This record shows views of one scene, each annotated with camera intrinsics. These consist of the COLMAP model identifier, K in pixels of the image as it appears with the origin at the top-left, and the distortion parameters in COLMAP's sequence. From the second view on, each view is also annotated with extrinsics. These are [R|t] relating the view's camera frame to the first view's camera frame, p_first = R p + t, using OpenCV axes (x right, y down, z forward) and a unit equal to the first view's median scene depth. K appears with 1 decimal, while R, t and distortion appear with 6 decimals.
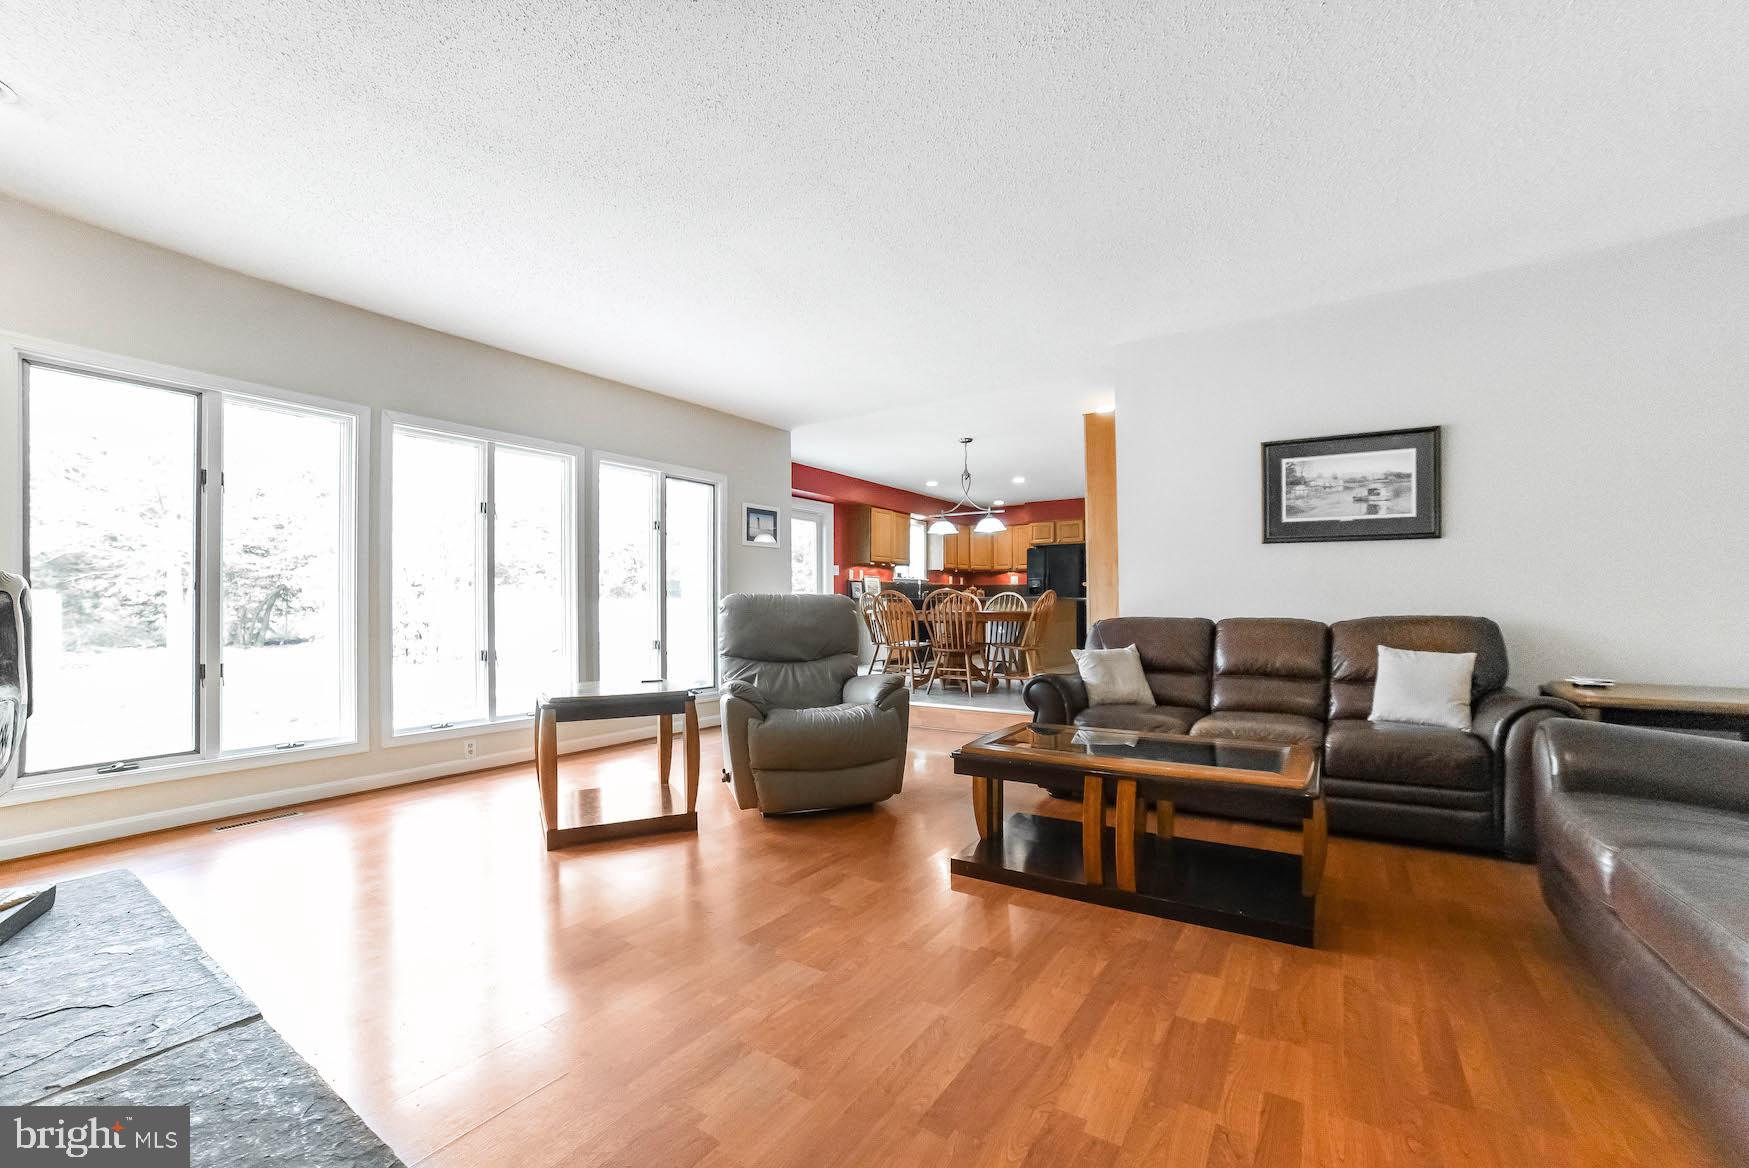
lens RADIAL K [[711.6, 0, 886.6], [0, 711.6, 593.1], [0, 0, 1]] dist [-0.088006, 0.036677]
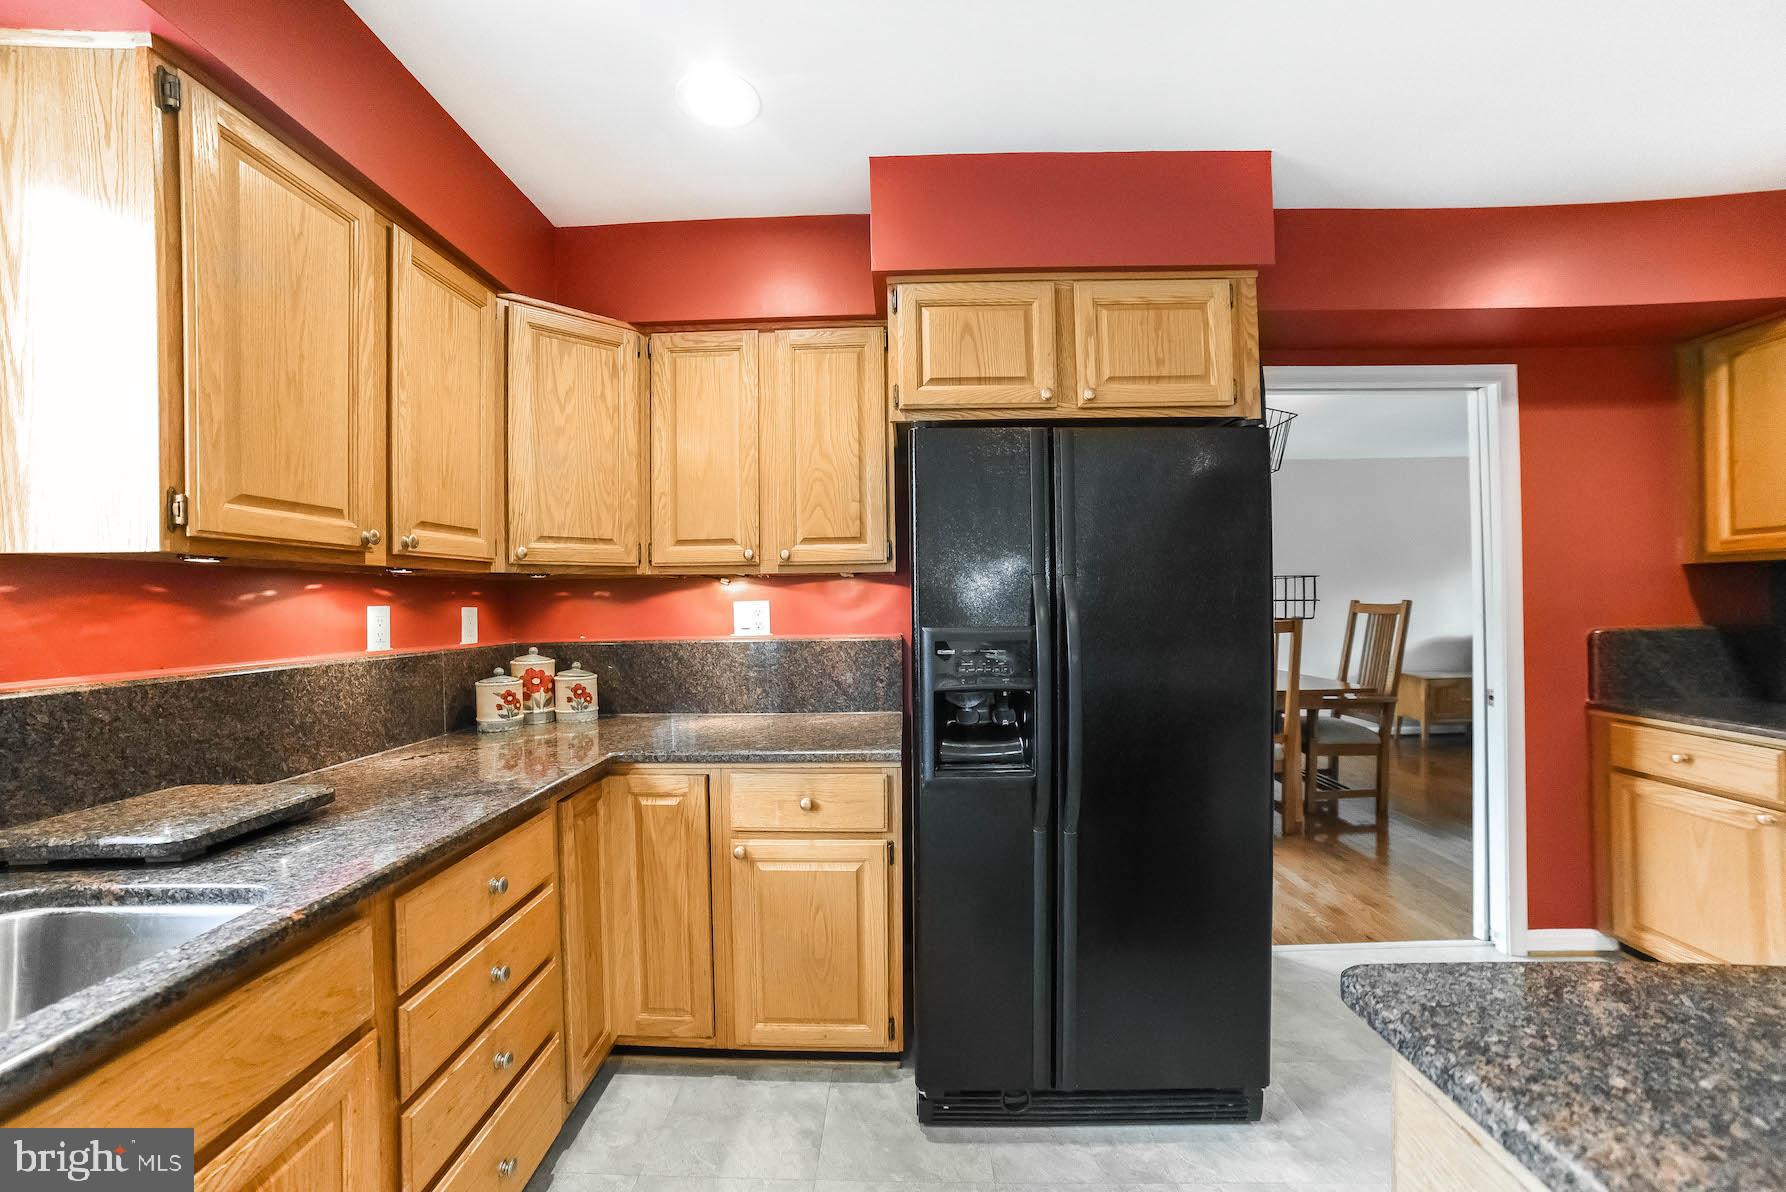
lens RADIAL K [[709.7, 0, 887.6], [0, 709.7, 606.1], [0, 0, 1]] dist [-0.082957, 0.033573]
pose [[0.854426, -0.010804, 0.519461, 0.135026], [0.004997, 0.999908, 0.012578, -0.030917], [-0.519549, -0.008151, 0.854402, 1.010202]]
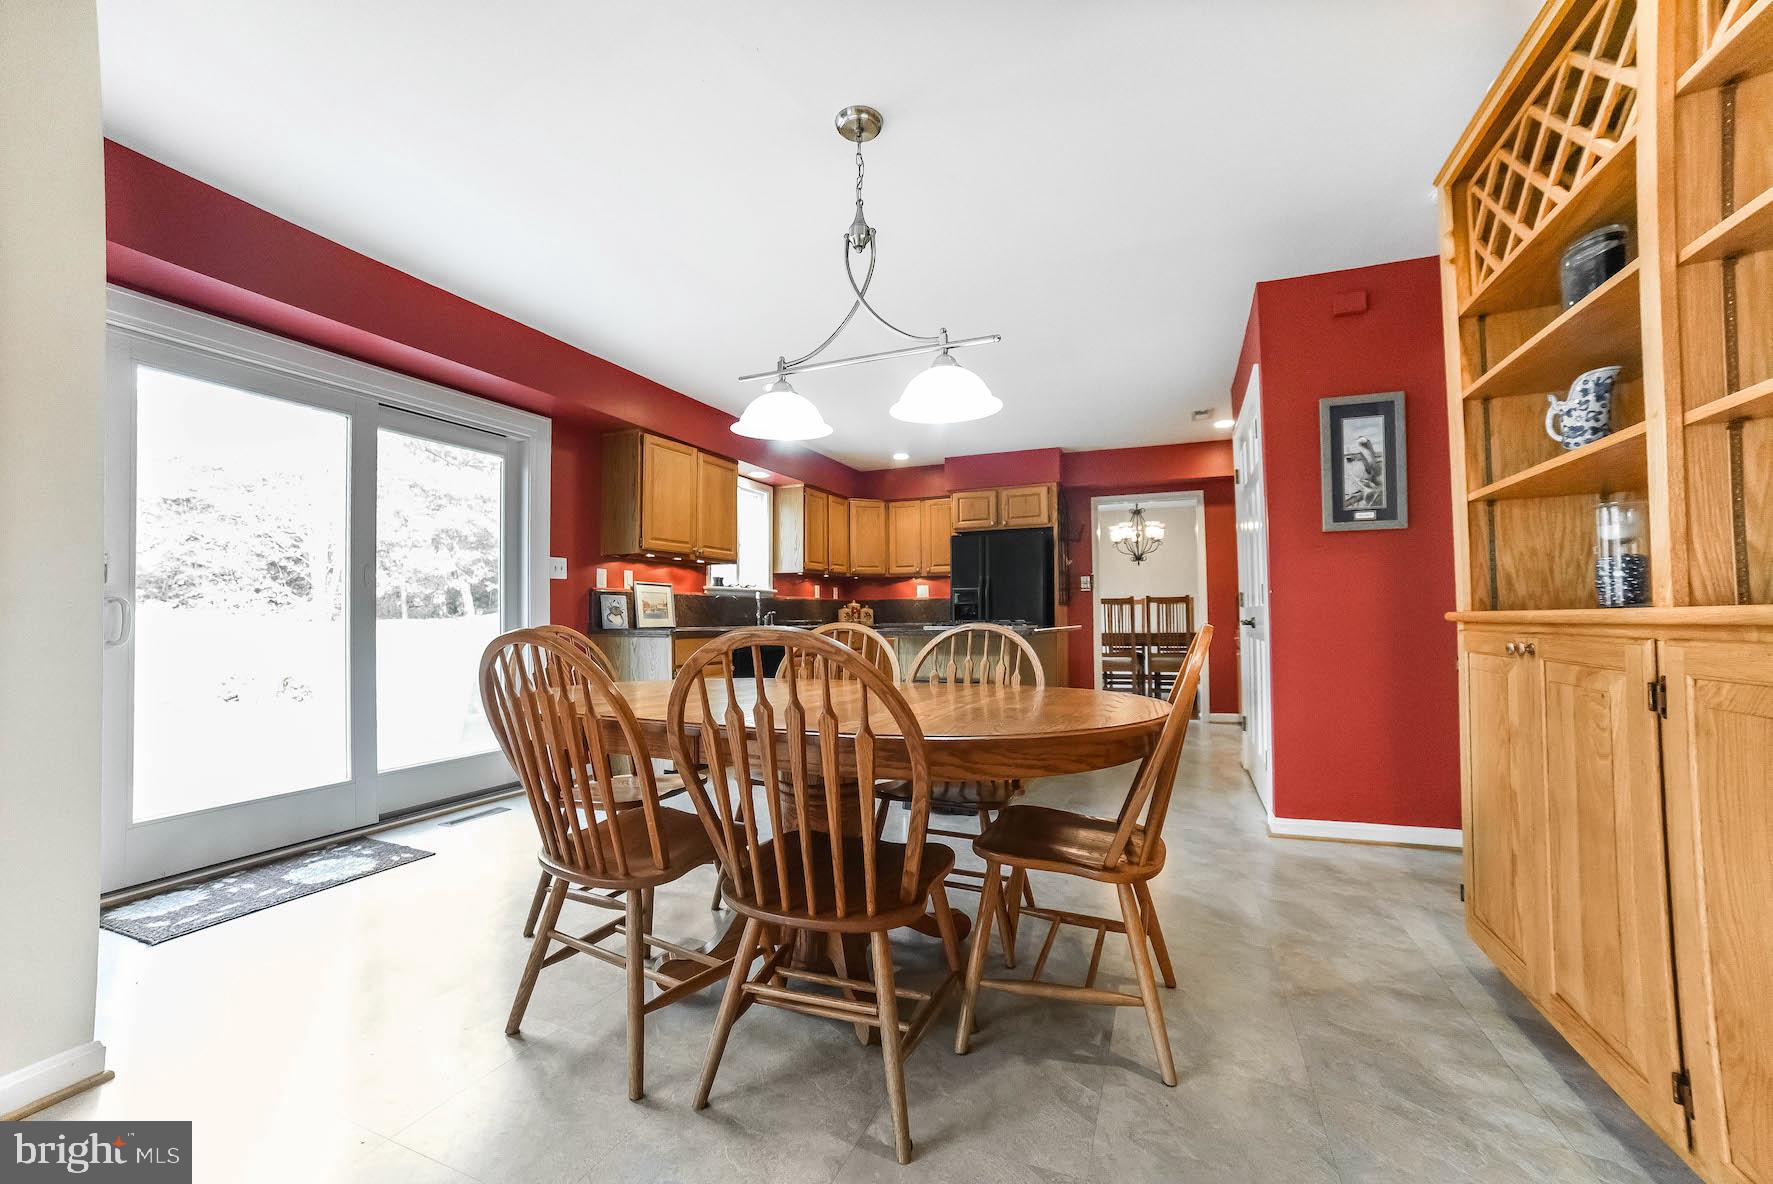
lens RADIAL K [[704.5, 0, 881.2], [0, 704.5, 602.0], [0, 0, 1]] dist [-0.082957, 0.033573]
pose [[0.984793, -0.002115, 0.173718, 0.050985], [0.003275, 0.999974, -0.006393, -0.007300], [-0.173700, 0.006865, 0.984775, 0.517989]]
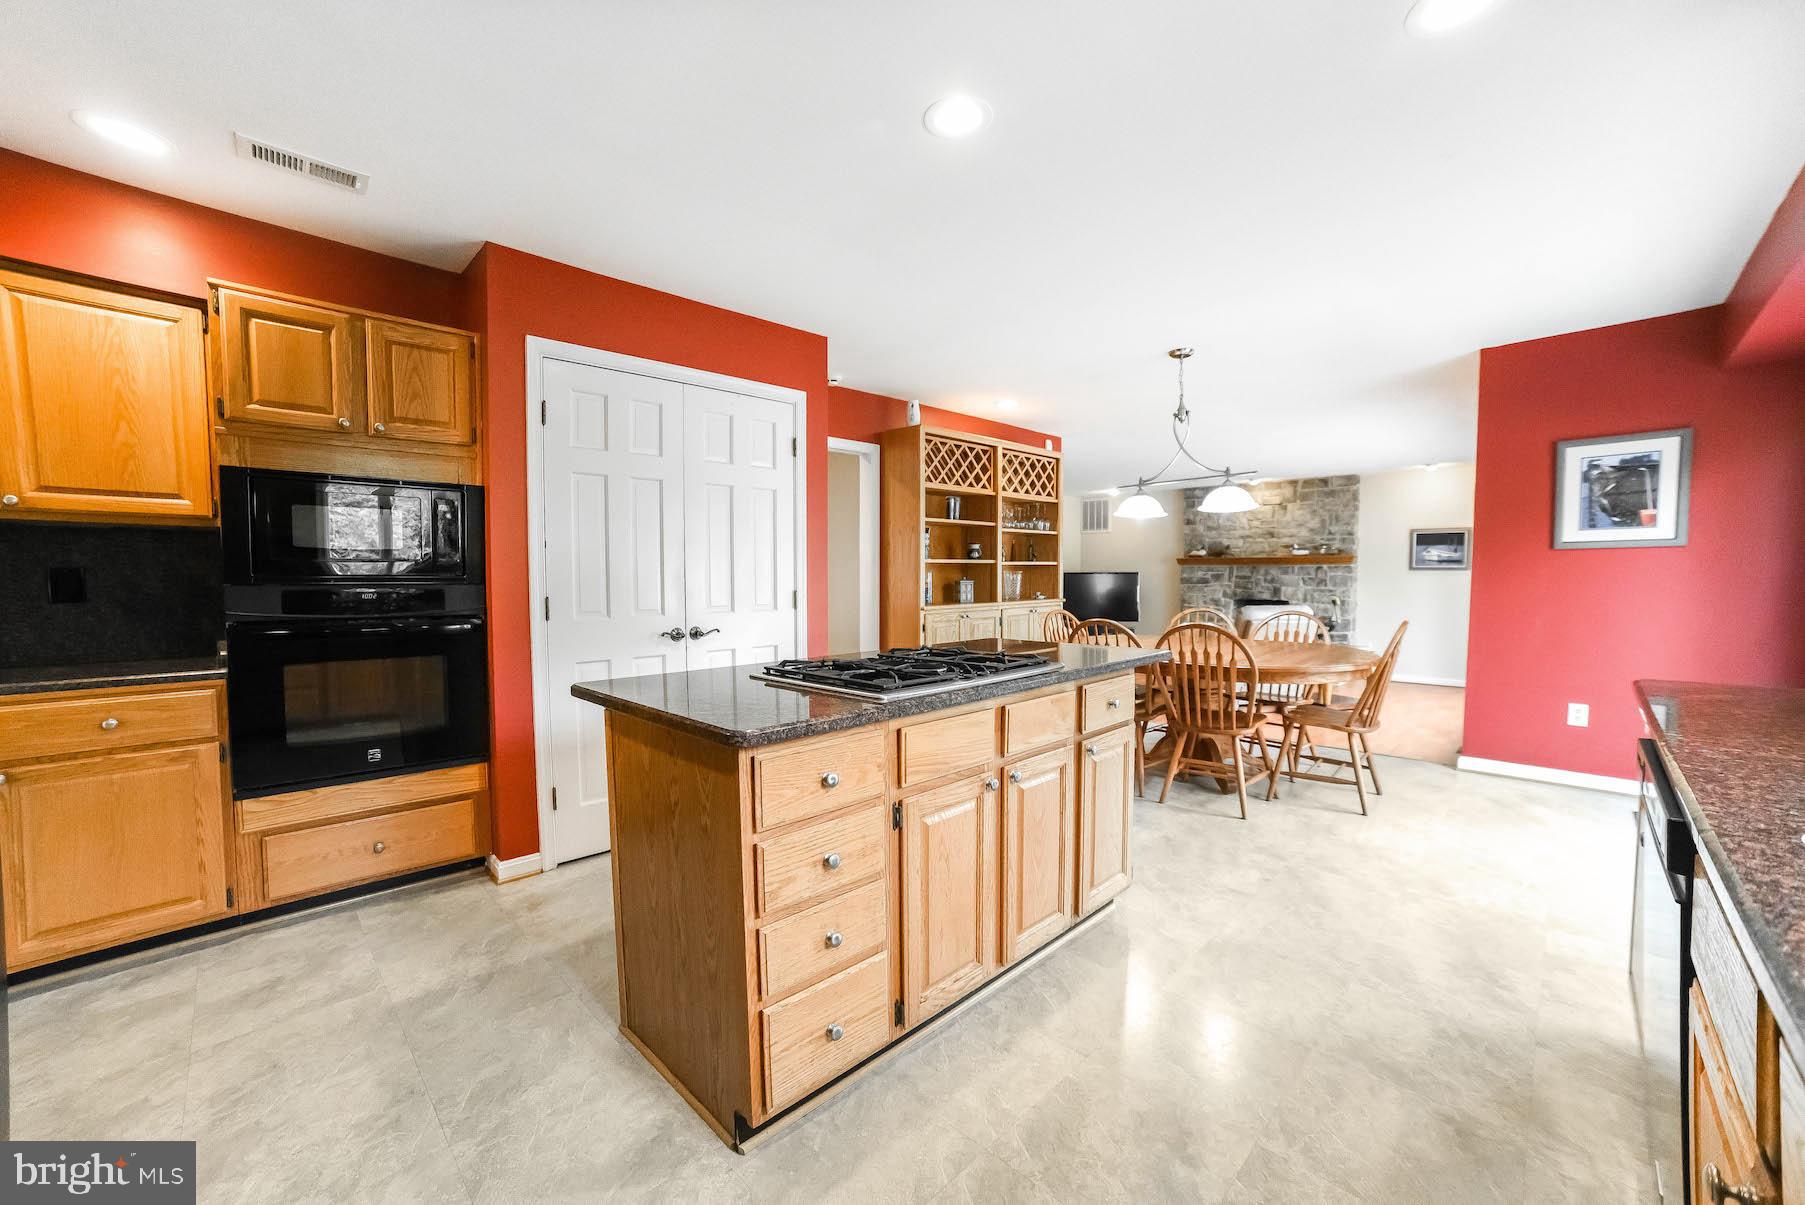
lens RADIAL K [[708.1, 0, 898.3], [0, 708.1, 611.9], [0, 0, 1]] dist [-0.085804, 0.038146]
pose [[-0.975909, -0.003084, 0.218156, 0.154417], [0.004946, 0.999330, 0.036252, -0.019445], [-0.218122, 0.036458, -0.975240, 1.165205]]
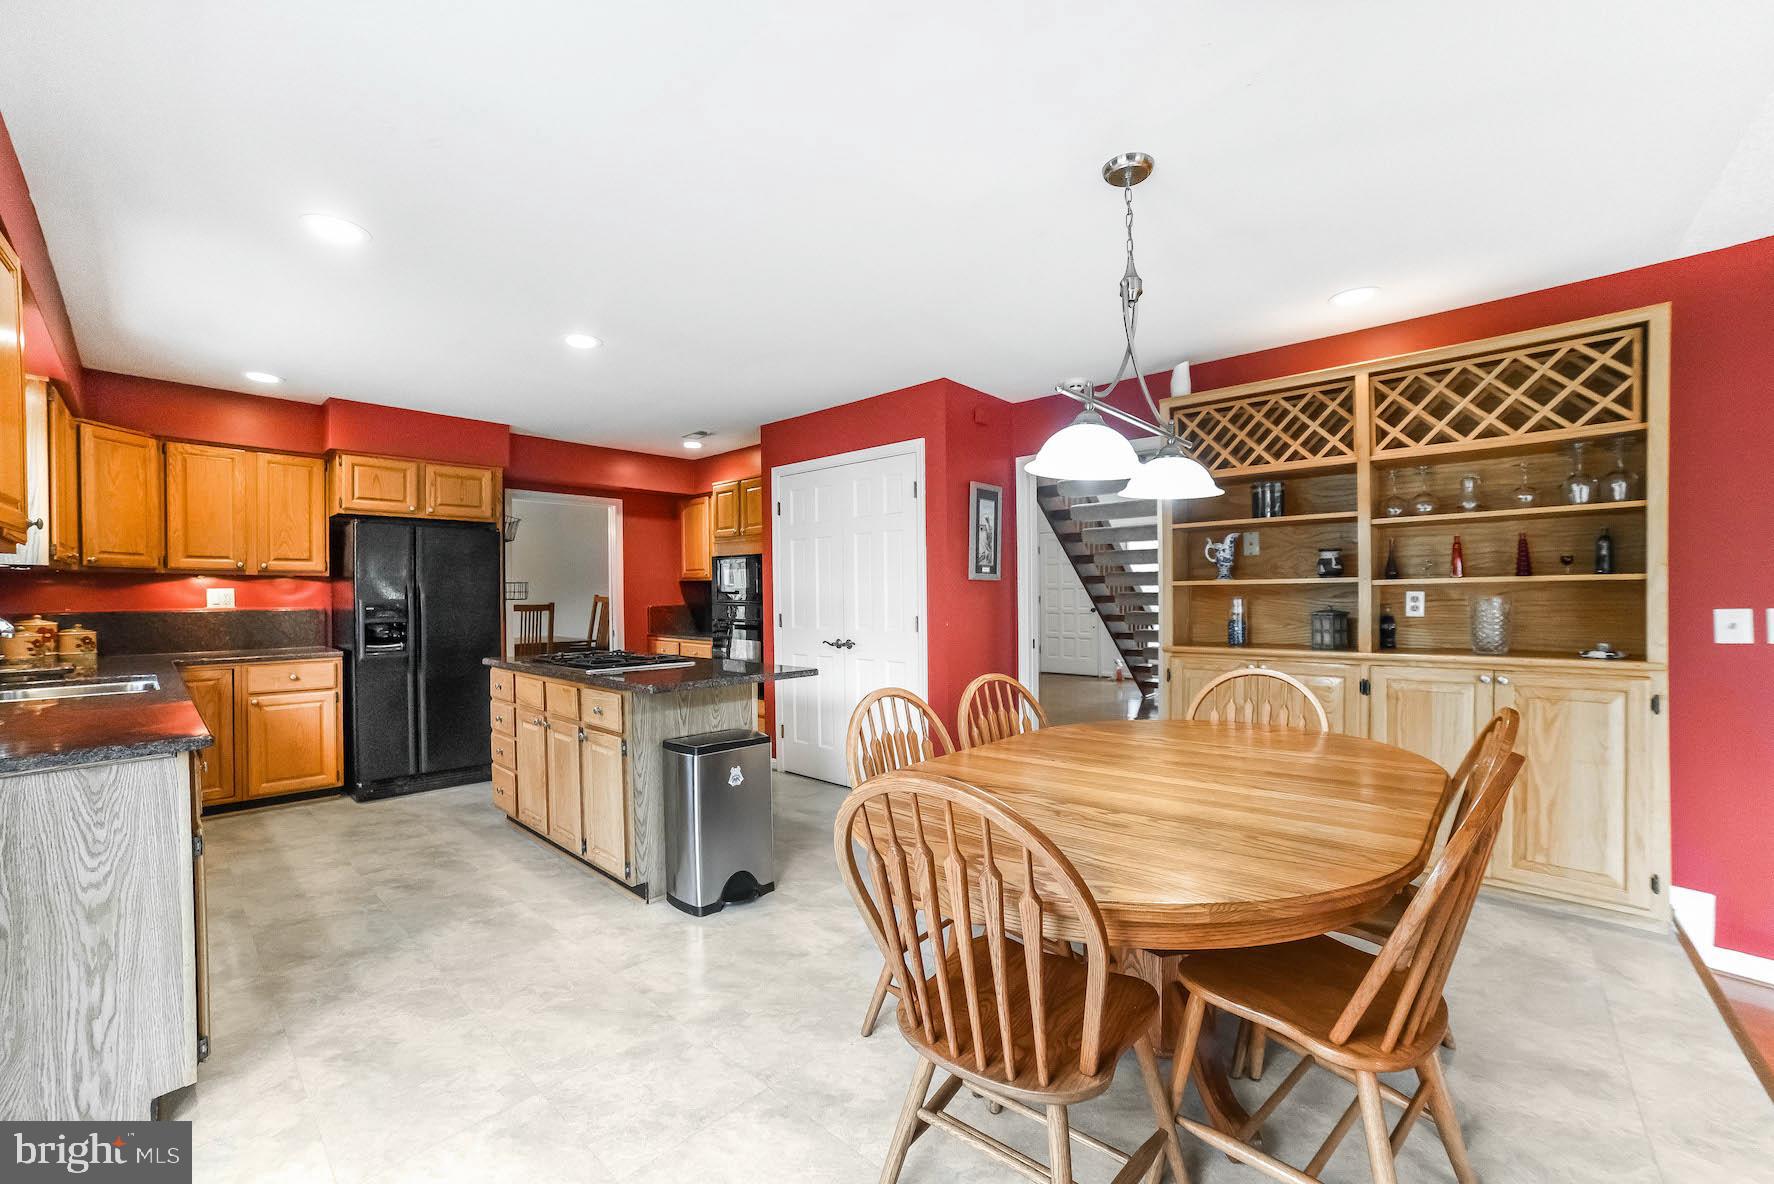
lens RADIAL K [[704.9, 0, 881.7], [0, 704.9, 602.0], [0, 0, 1]] dist [-0.082957, 0.033573]
pose [[0.162872, -0.006853, 0.986623, -0.129859], [-0.010217, 0.999911, 0.008632, -0.029188], [-0.986594, -0.011486, 0.162787, 0.764292]]
